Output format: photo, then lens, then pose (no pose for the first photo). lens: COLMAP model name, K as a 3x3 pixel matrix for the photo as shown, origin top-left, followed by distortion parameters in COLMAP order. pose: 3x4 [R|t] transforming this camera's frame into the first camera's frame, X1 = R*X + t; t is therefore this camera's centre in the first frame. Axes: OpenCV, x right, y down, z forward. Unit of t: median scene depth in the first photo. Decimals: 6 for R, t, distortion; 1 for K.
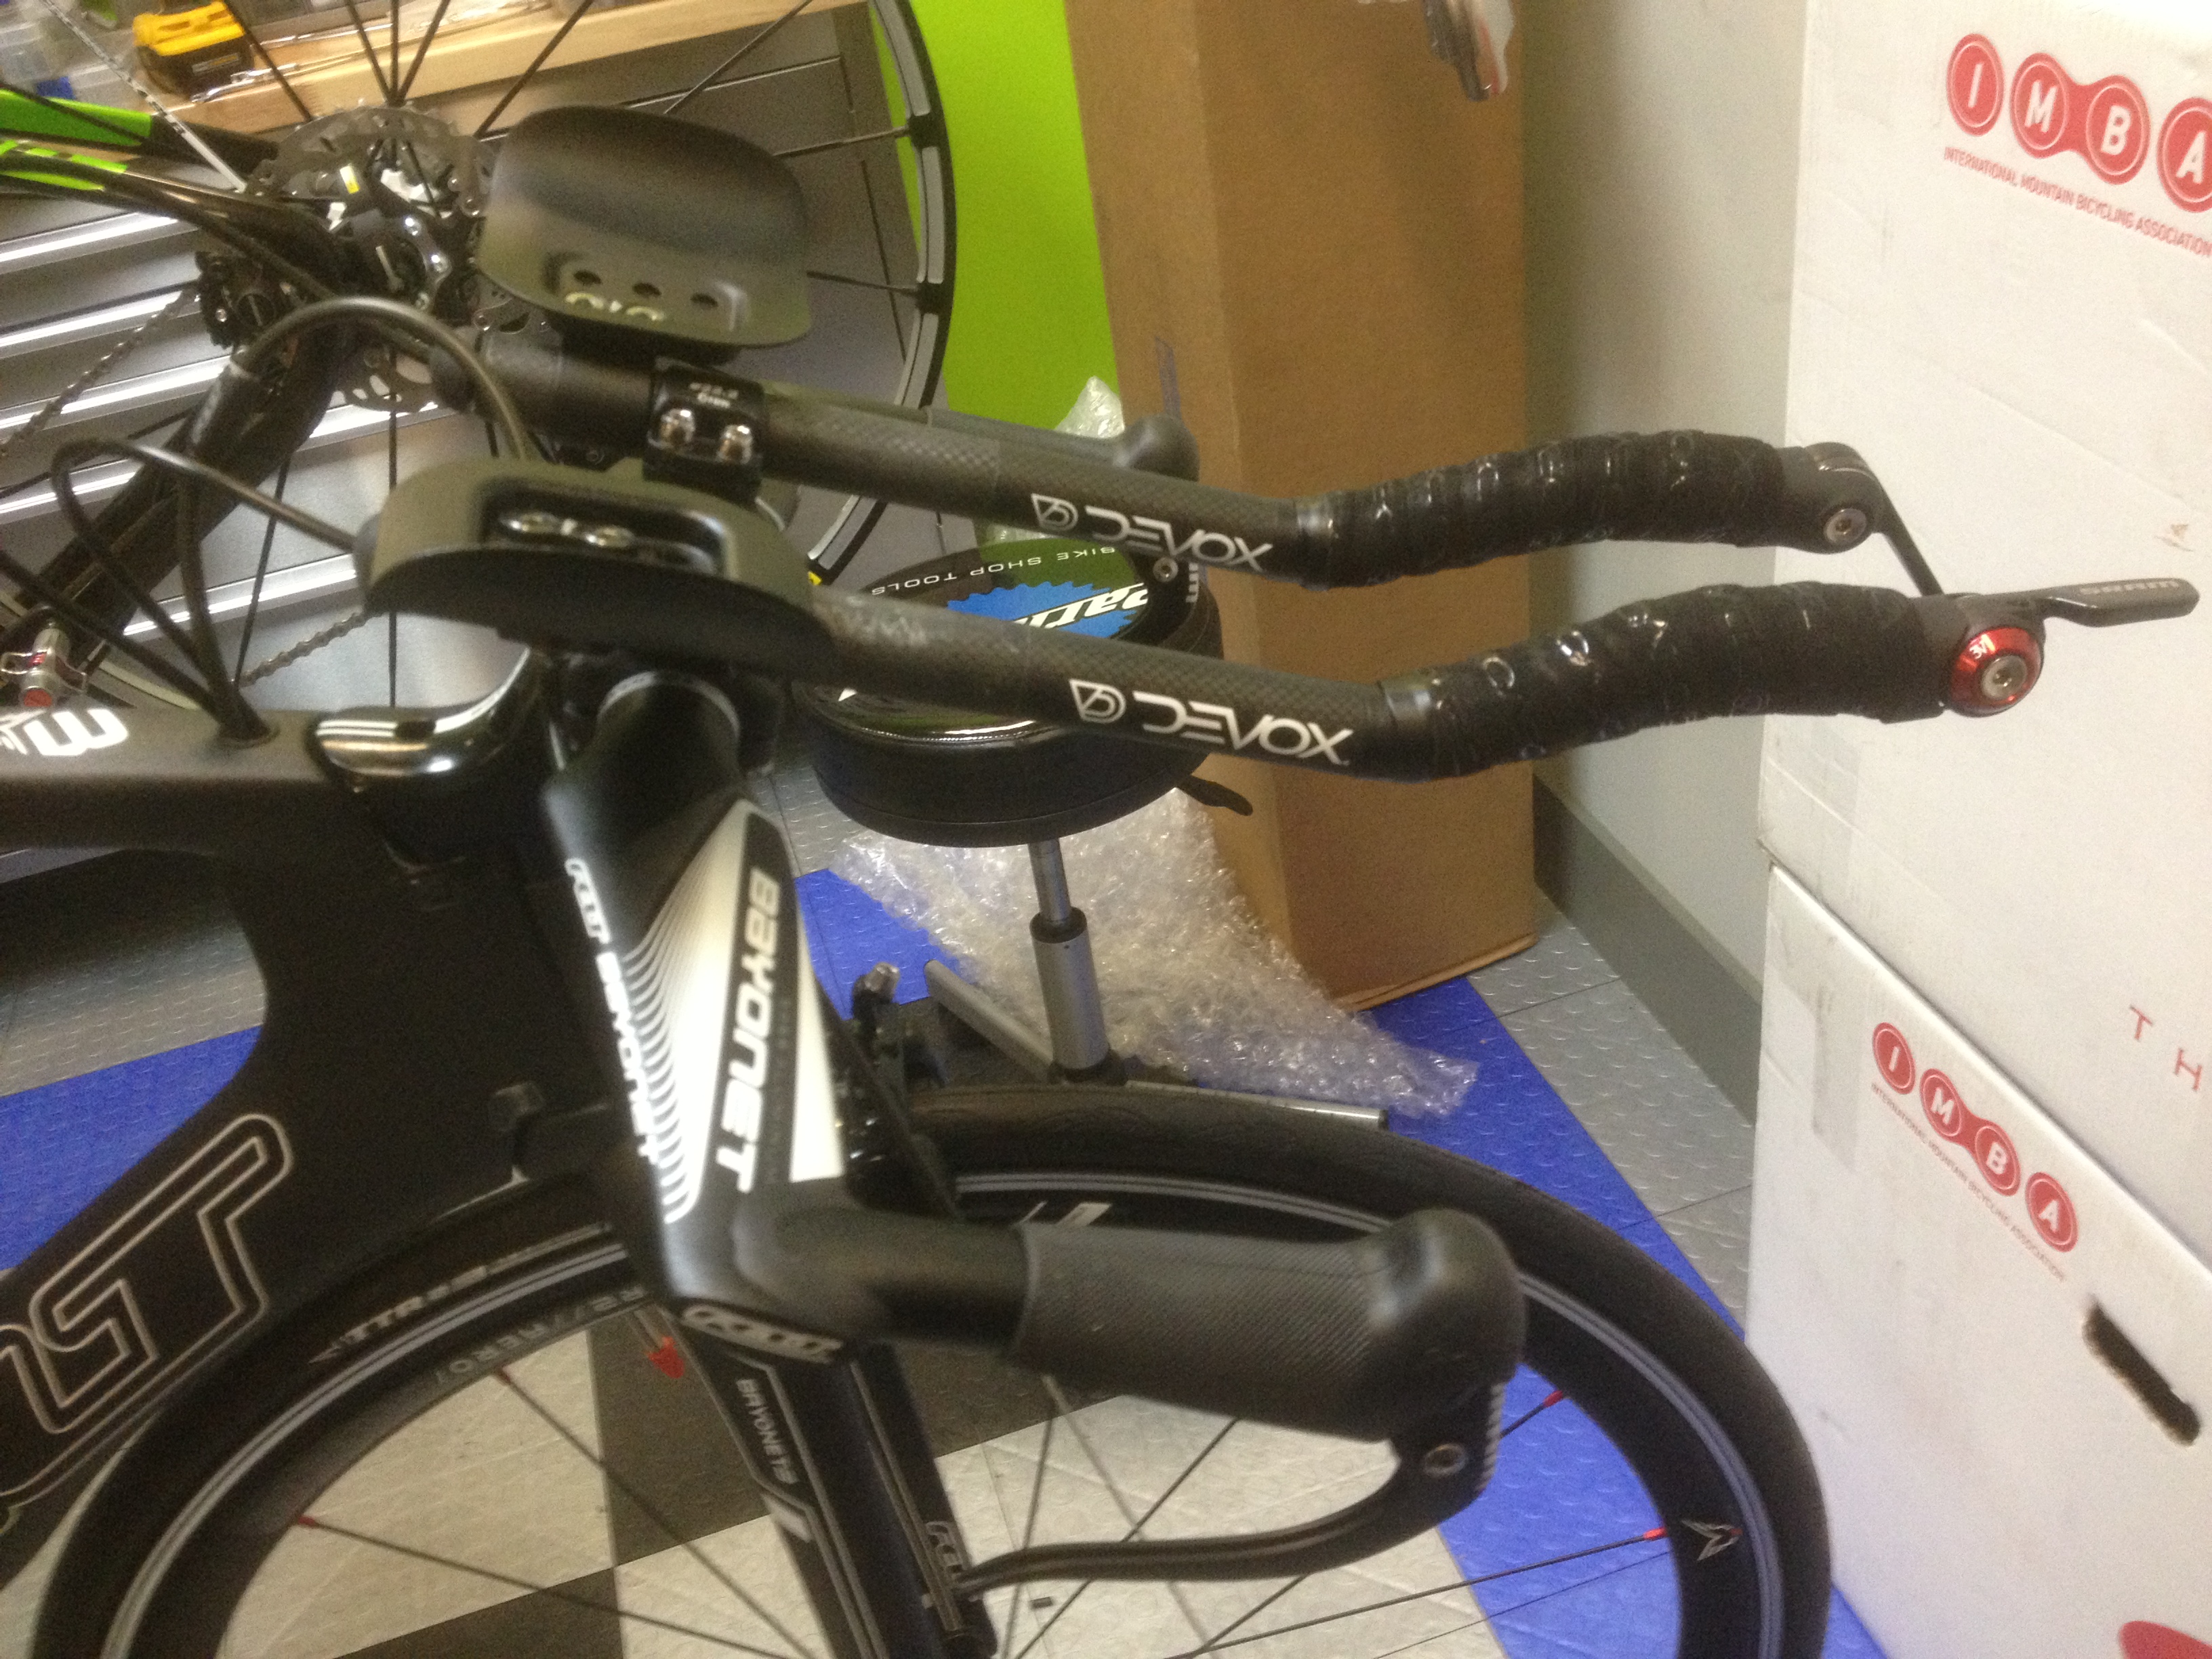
lens RADIAL K [[2122.2, 0, 1094.0], [0, 2122.2, 841.6], [0, 0, 1]] dist [0.051531, 0.000000]
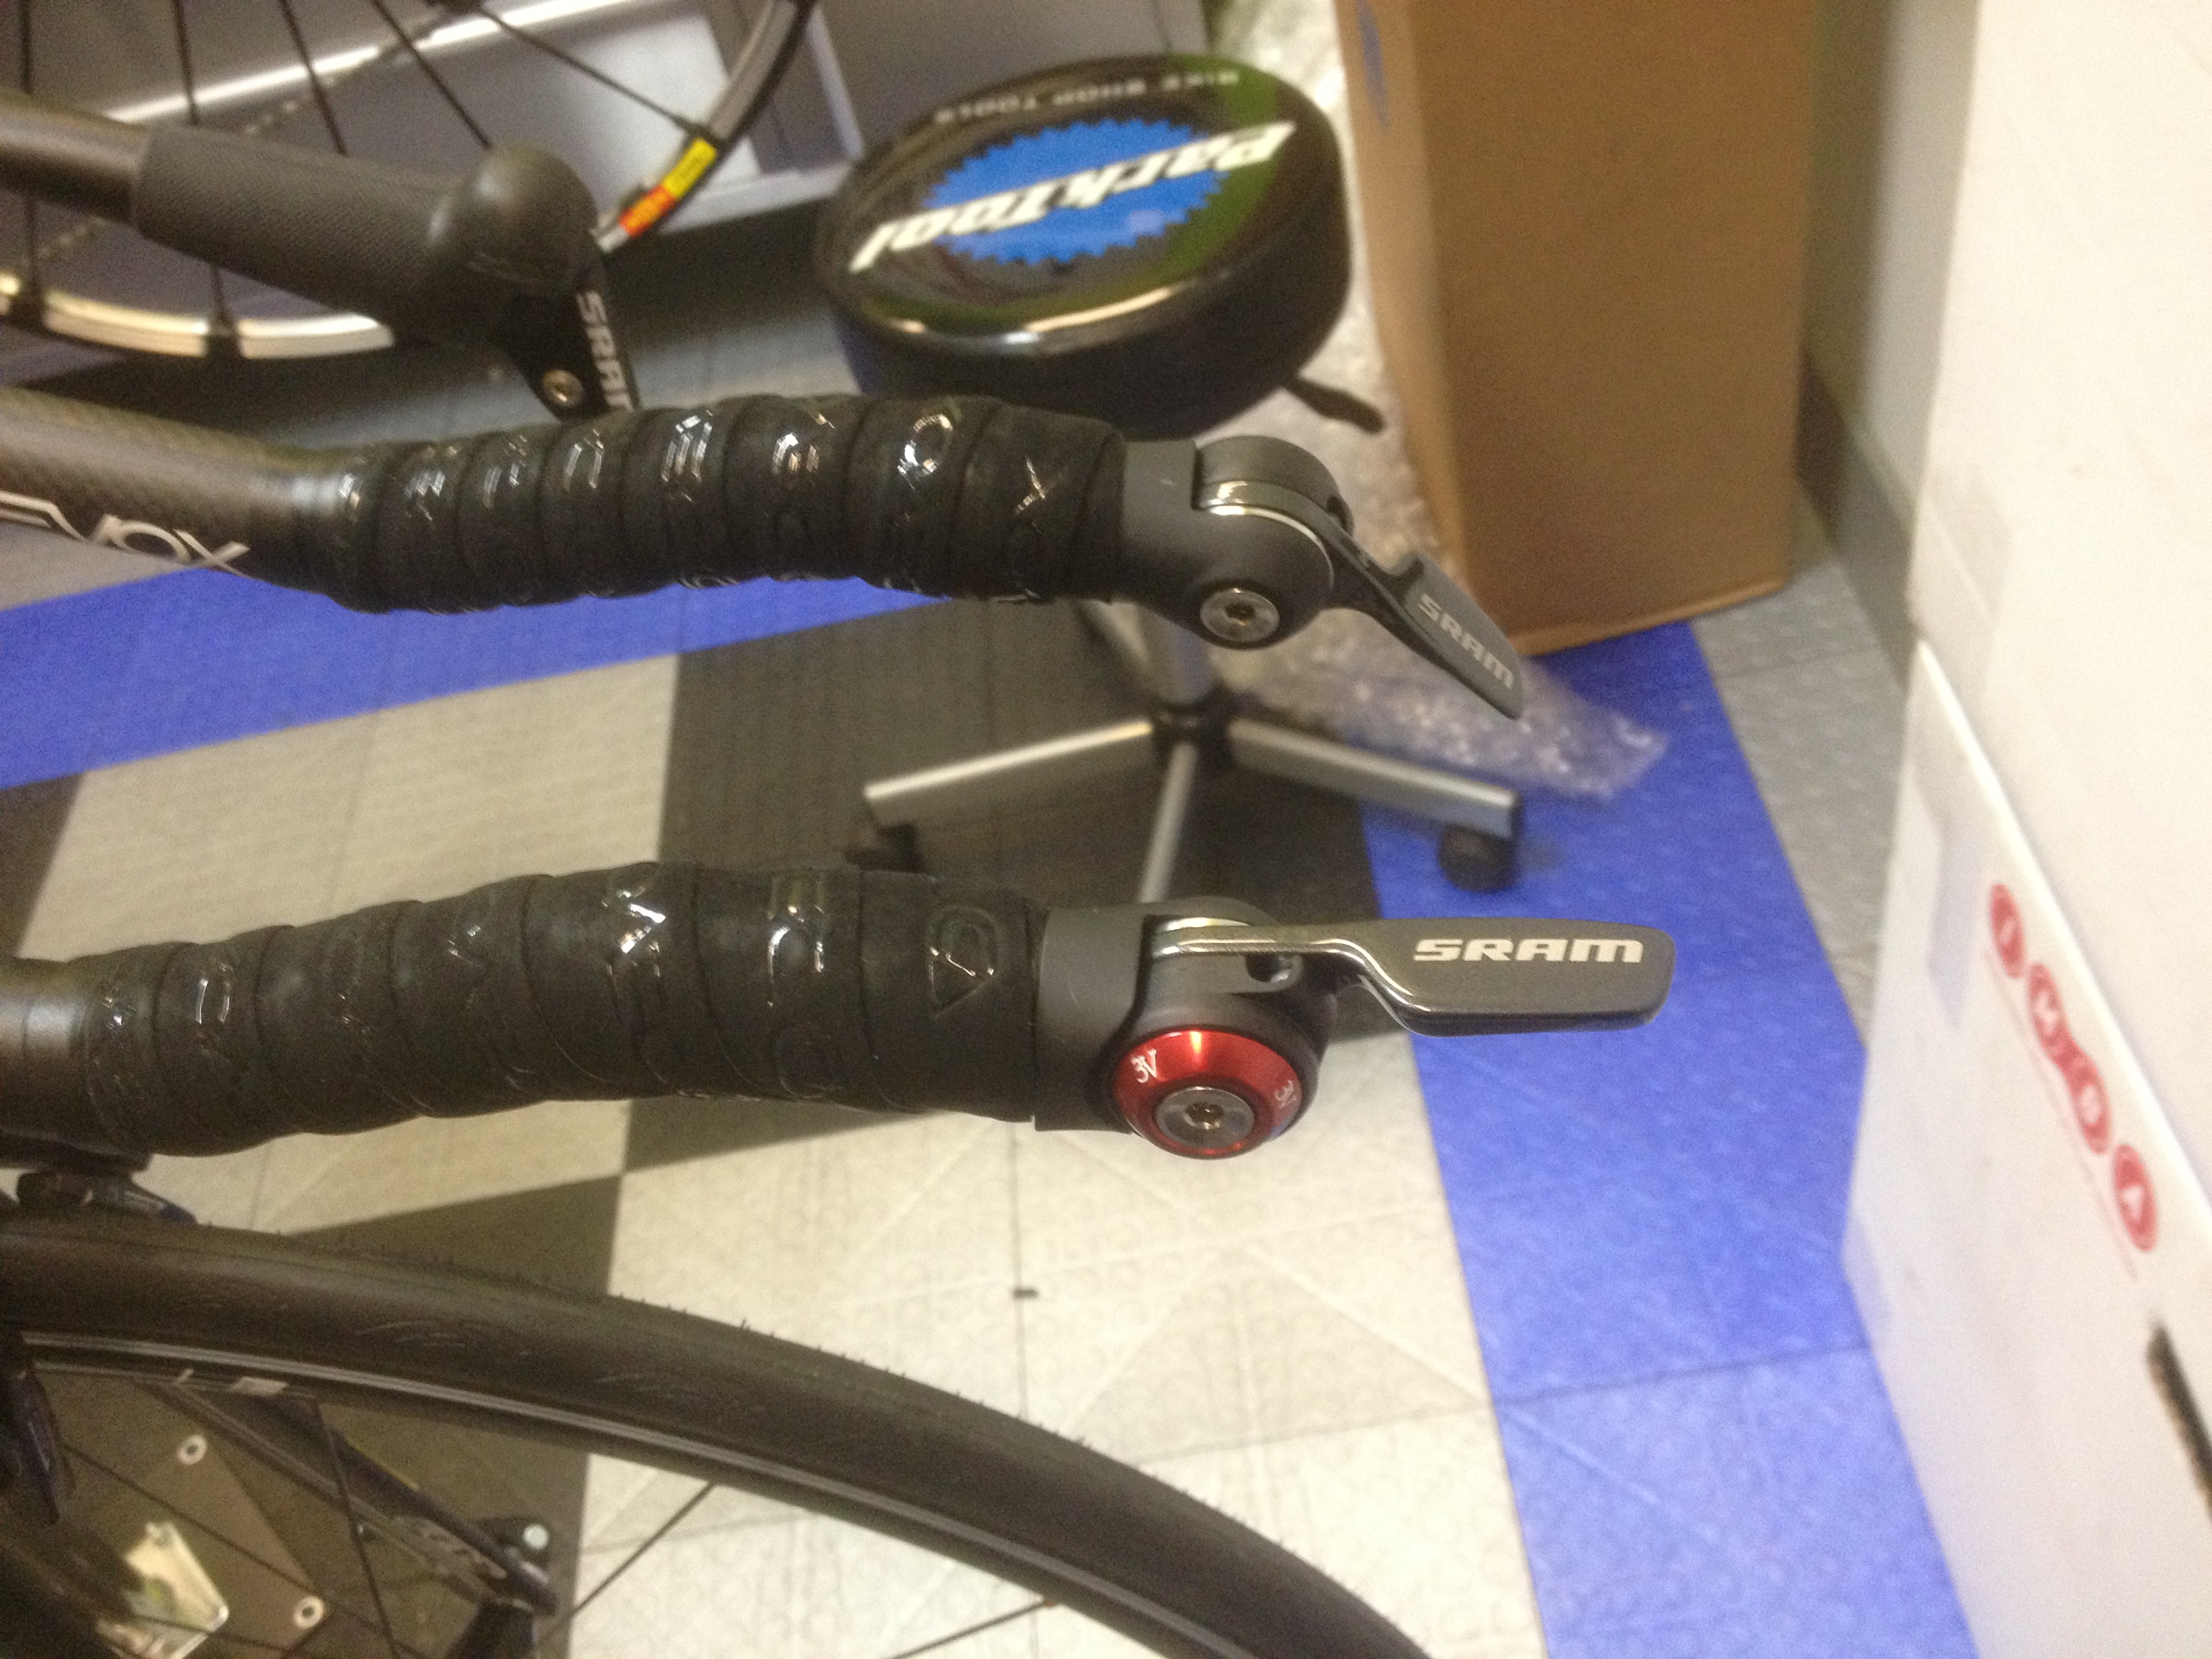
lens RADIAL K [[2122.2, 0, 1119.0], [0, 2122.2, 836.2], [0, 0, 1]] dist [0.051531, 0.000000]
pose [[0.970820, 0.124099, -0.205202, 0.175654], [-0.062630, 0.957198, 0.282575, -0.095726], [0.231486, -0.261478, 0.937040, 0.187892]]
